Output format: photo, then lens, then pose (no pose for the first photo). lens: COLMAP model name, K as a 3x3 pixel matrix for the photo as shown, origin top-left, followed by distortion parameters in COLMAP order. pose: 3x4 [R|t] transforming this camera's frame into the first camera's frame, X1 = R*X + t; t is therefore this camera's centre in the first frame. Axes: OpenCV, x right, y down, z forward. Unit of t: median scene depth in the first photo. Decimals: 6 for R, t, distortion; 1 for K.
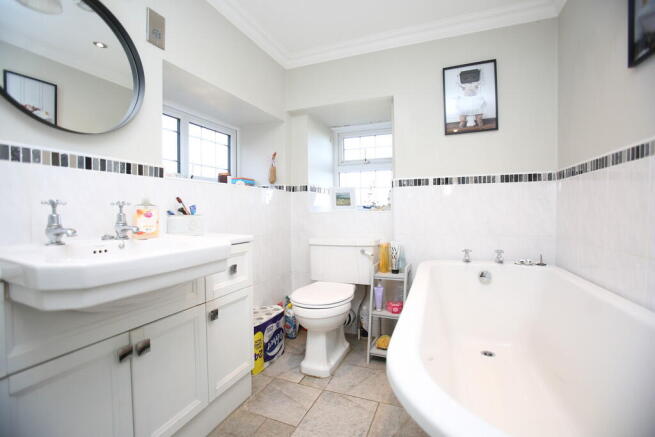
lens RADIAL K [[308.4, 0, 325.6], [0, 308.4, 215.7], [0, 0, 1]] dist [-0.030261, 0.002306]
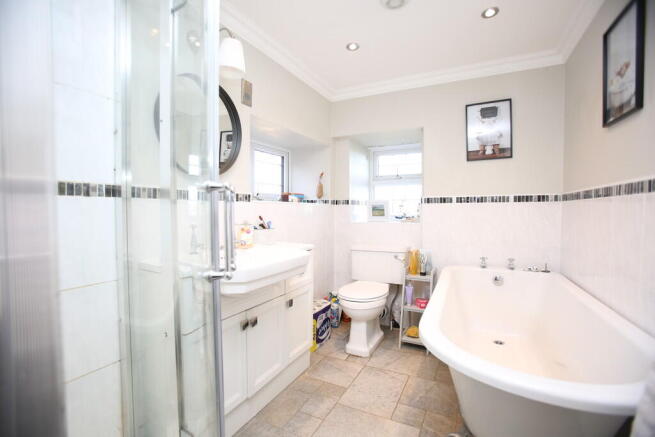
lens RADIAL K [[308.4, 0, 328.0], [0, 308.4, 217.3], [0, 0, 1]] dist [-0.030261, 0.002306]
pose [[0.997068, 0.010088, -0.075850, -0.062052], [-0.009400, 0.999911, 0.009424, -0.053851], [0.075938, -0.008683, 0.997075, -0.251086]]
